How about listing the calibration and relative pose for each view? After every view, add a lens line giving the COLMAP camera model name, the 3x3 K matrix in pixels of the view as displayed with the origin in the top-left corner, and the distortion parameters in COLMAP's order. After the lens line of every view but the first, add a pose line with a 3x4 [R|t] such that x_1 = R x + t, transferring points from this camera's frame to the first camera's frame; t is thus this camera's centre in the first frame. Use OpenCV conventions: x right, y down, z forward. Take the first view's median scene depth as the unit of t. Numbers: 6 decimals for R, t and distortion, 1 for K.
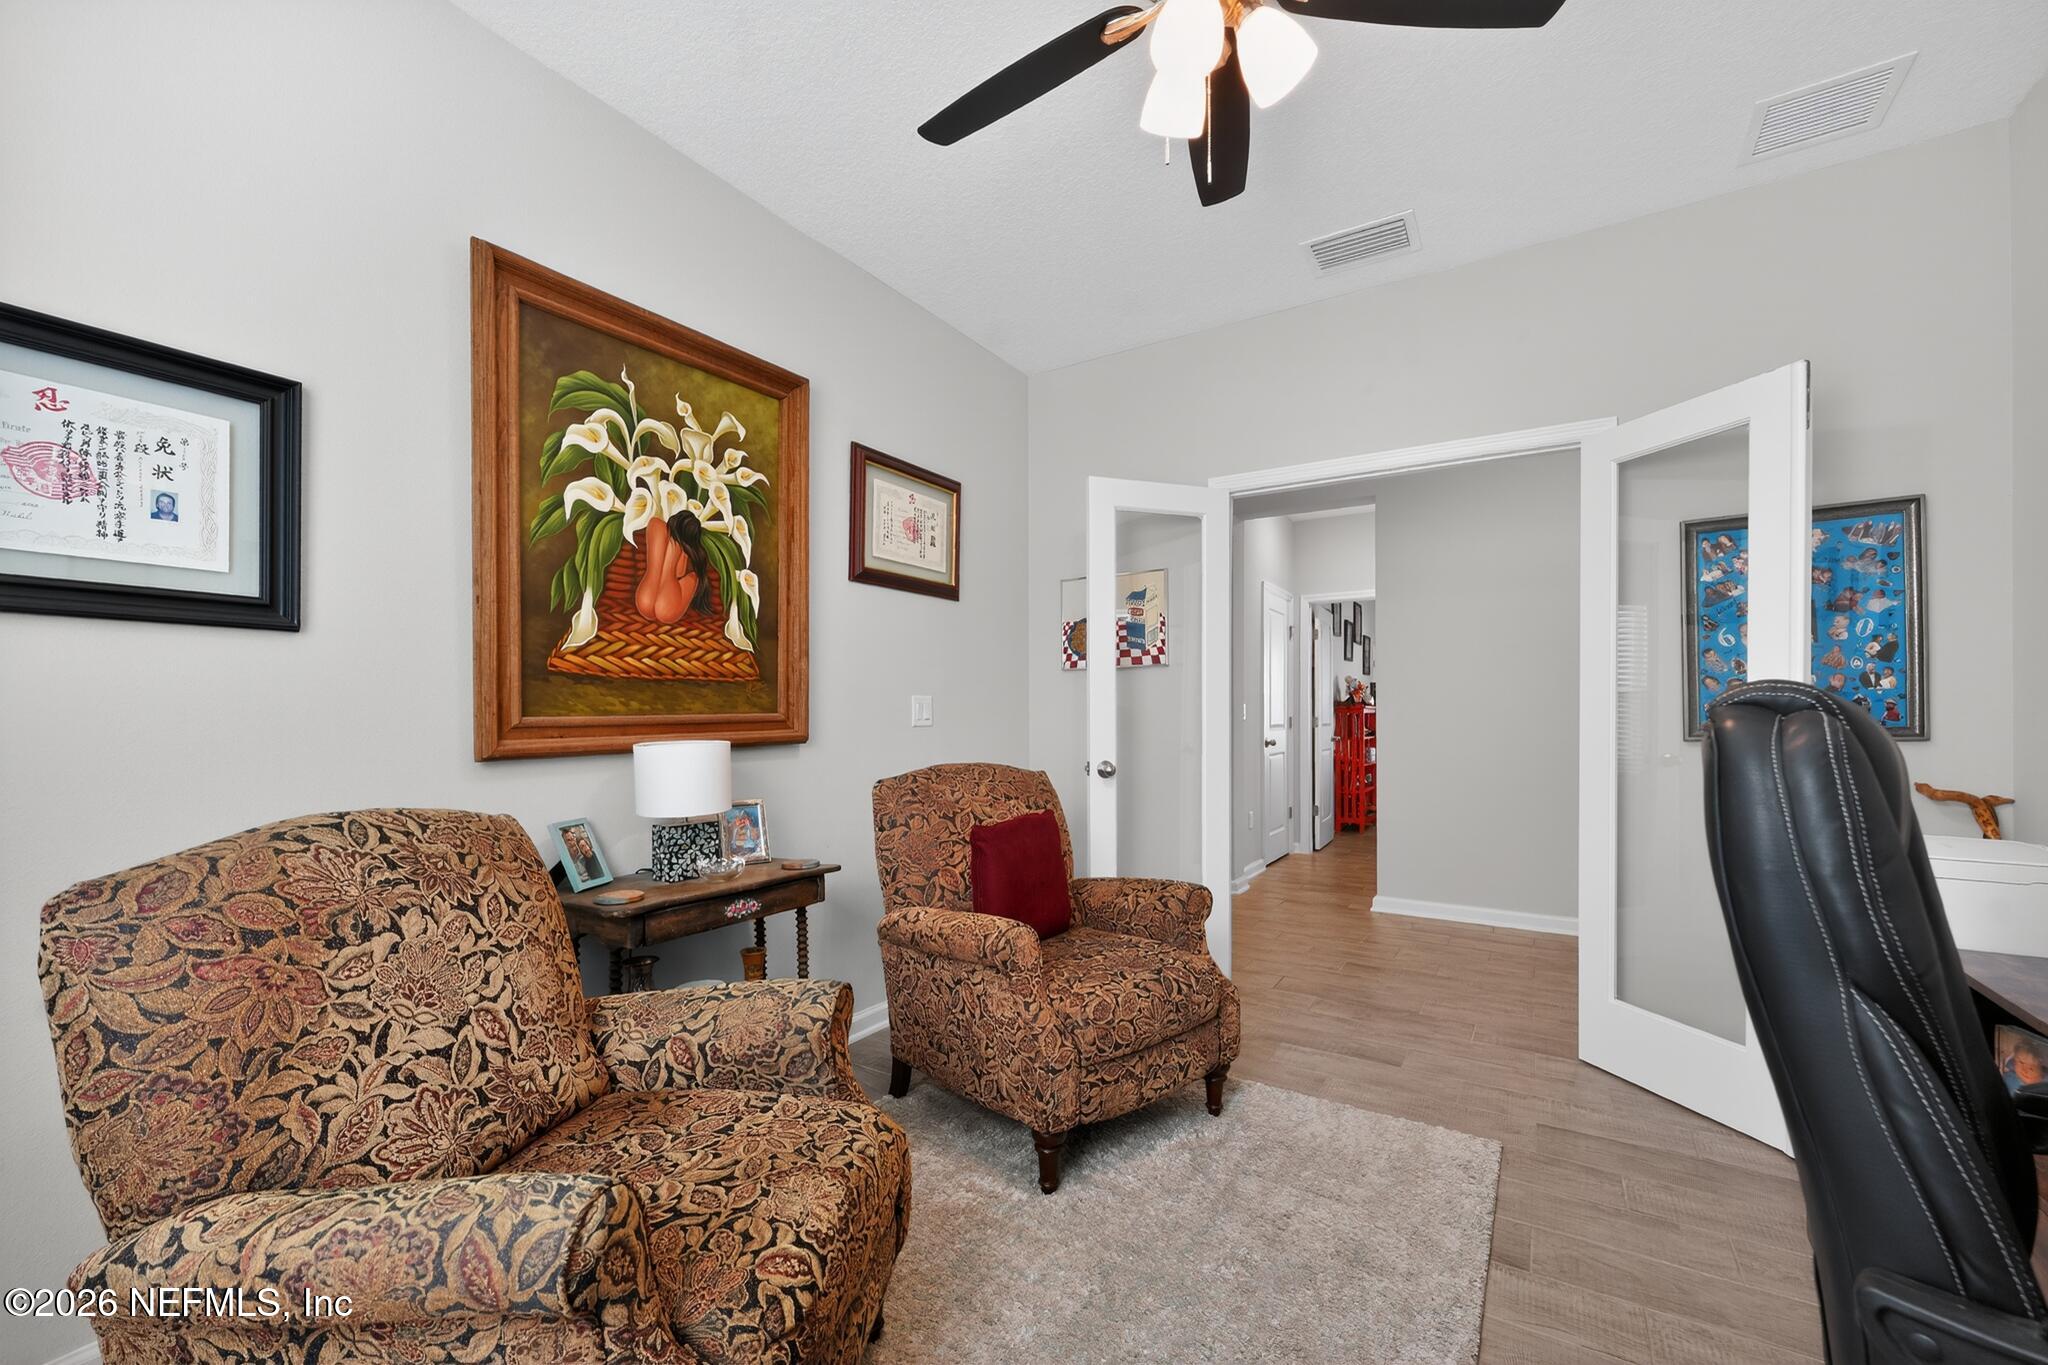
lens RADIAL K [[838.9, 0, 1022.3], [0, 838.9, 692.6], [0, 0, 1]] dist [0.002607, 0.000111]
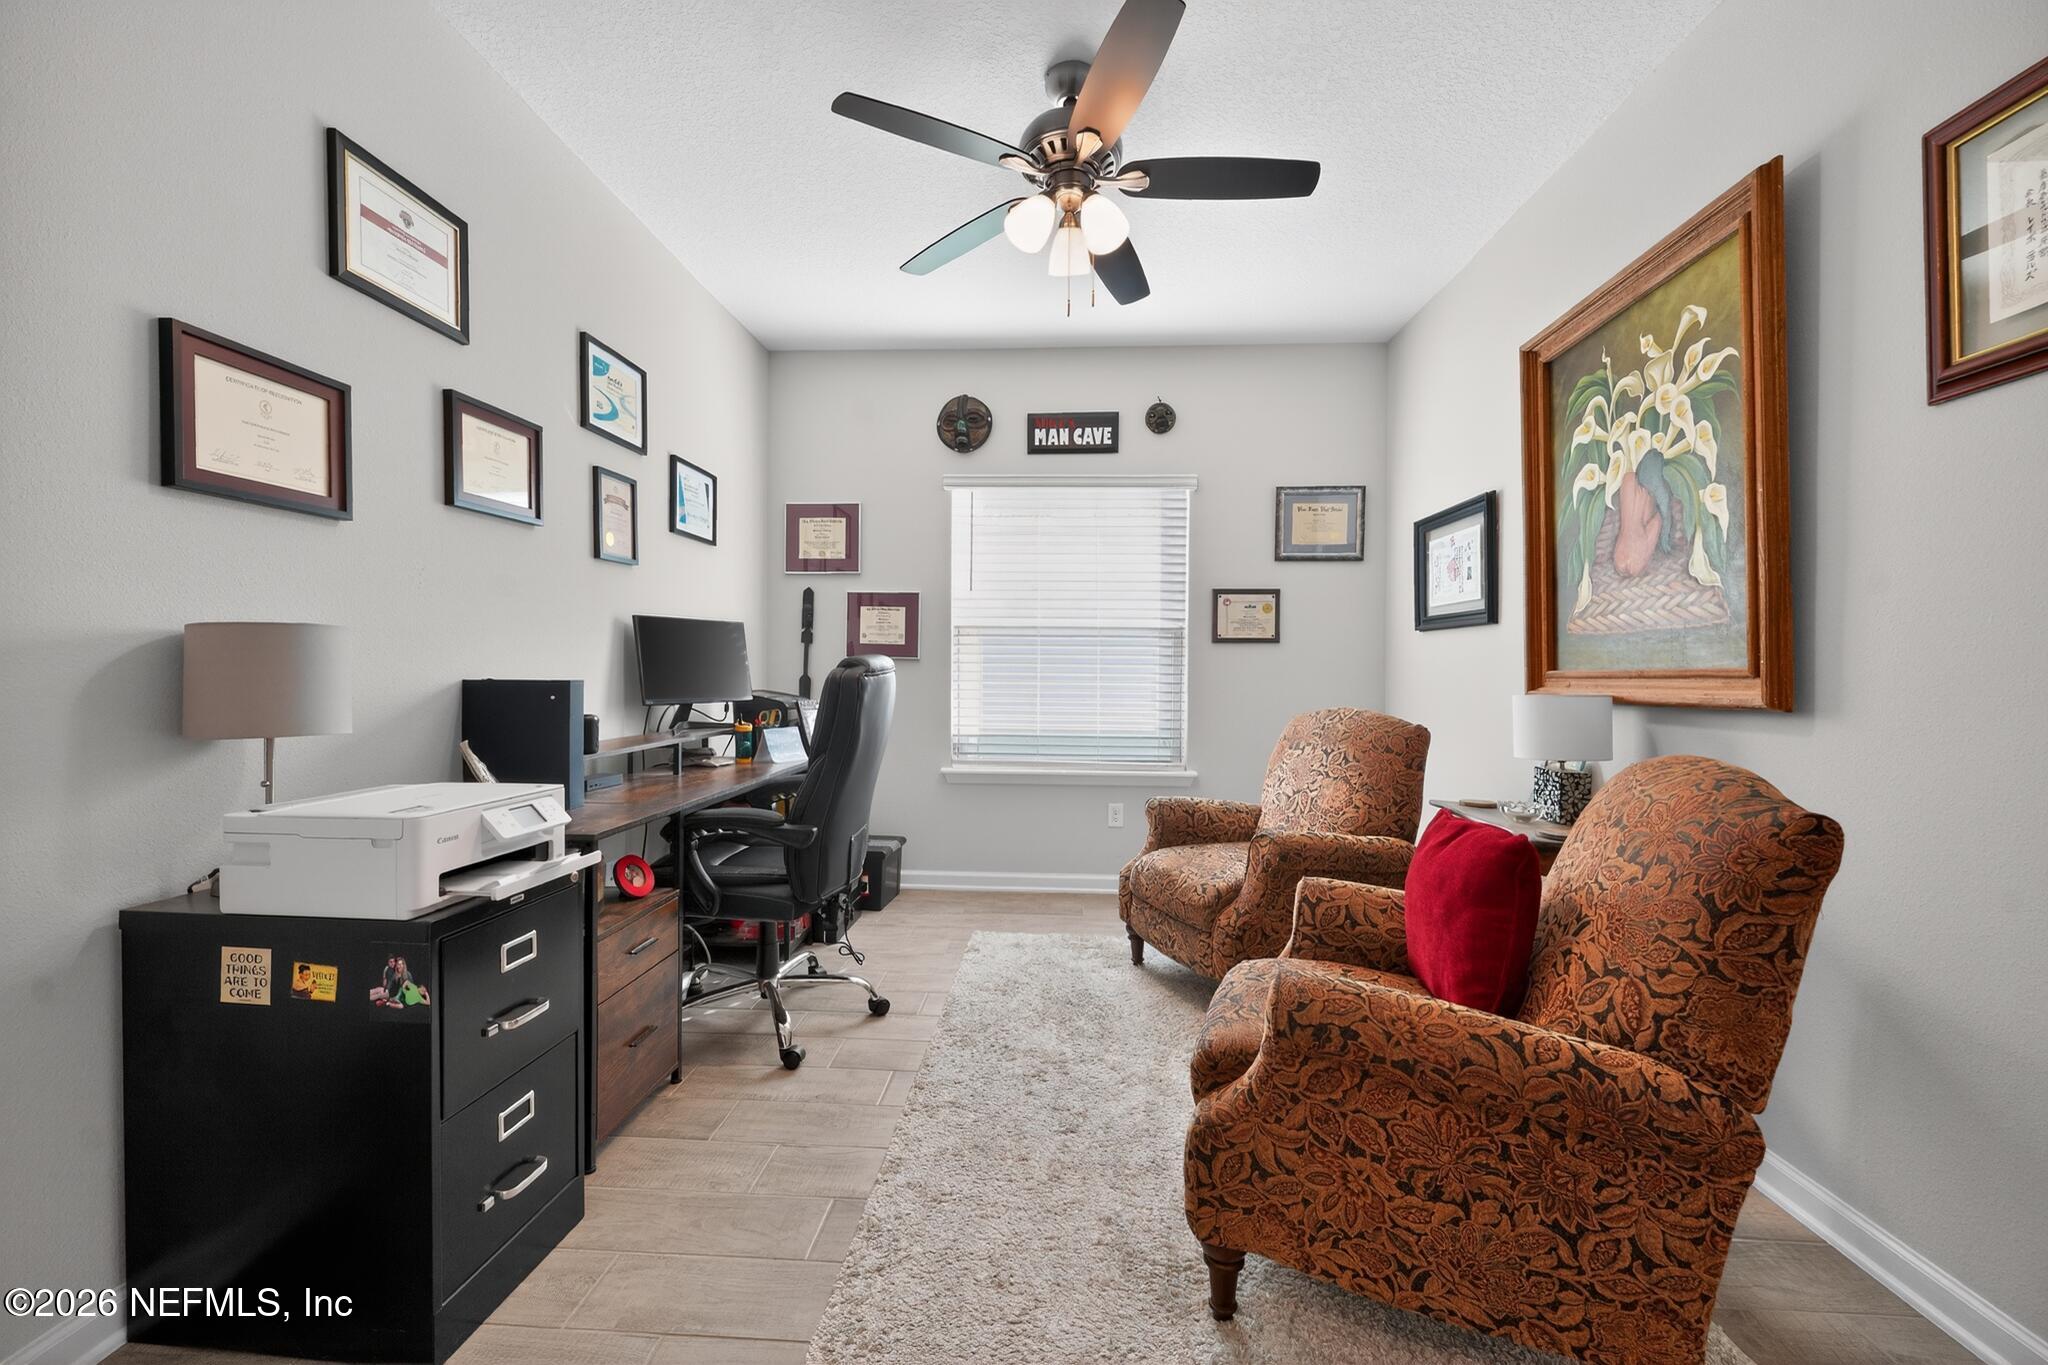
lens RADIAL K [[838.9, 0, 1022.3], [0, 838.9, 692.6], [0, 0, 1]] dist [0.002607, 0.000111]
pose [[-0.873829, 0.020810, -0.485787, 0.677019], [0.022764, 0.999739, 0.001879, 0.036898], [0.485700, -0.009417, -0.874075, 1.479819]]
